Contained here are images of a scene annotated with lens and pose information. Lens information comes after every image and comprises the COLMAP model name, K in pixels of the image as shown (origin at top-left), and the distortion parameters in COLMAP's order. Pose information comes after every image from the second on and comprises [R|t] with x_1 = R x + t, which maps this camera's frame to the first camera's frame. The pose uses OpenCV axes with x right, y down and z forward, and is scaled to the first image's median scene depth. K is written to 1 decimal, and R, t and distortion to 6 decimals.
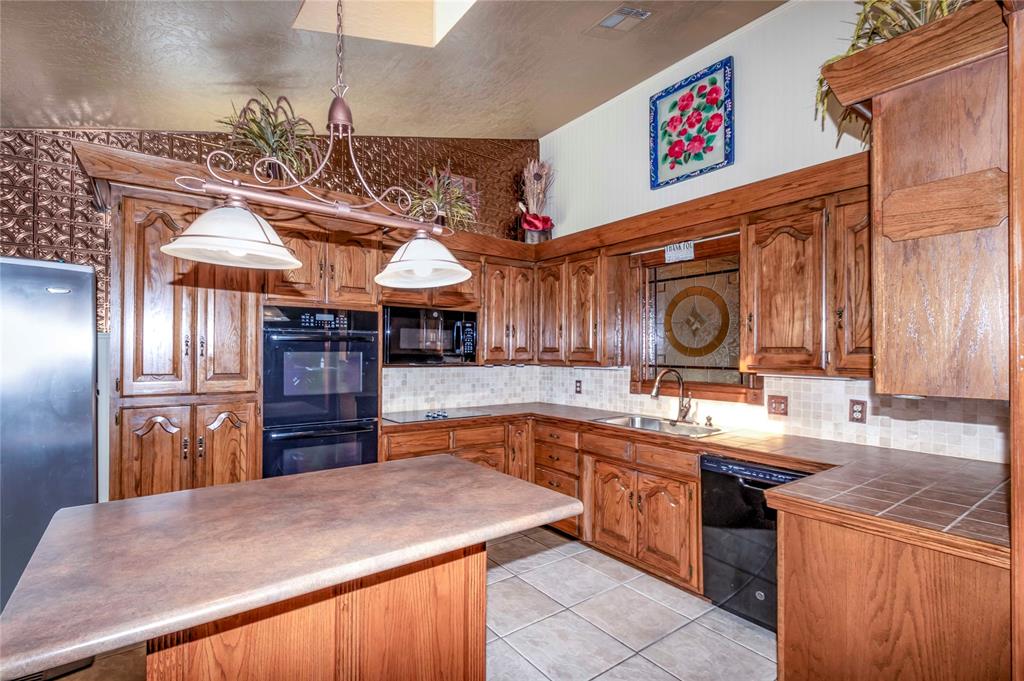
lens RADIAL K [[461.4, 0, 481.3], [0, 461.4, 348.7], [0, 0, 1]] dist [0.000282, 0.000045]
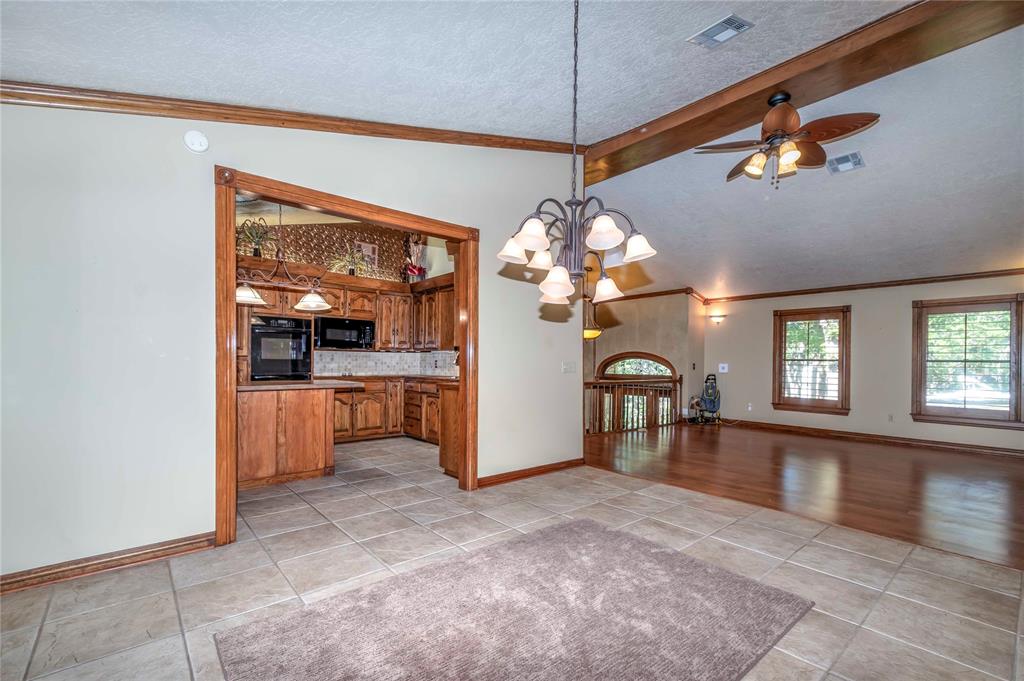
lens RADIAL K [[451.6, 0, 511.8], [0, 451.6, 363.0], [0, 0, 1]] dist [0.002641, 0.000247]
pose [[0.995489, 0.006156, 0.094681, 0.369153], [-0.006697, 0.999963, 0.005402, 0.073714], [-0.094644, -0.006012, 0.995493, -0.835440]]
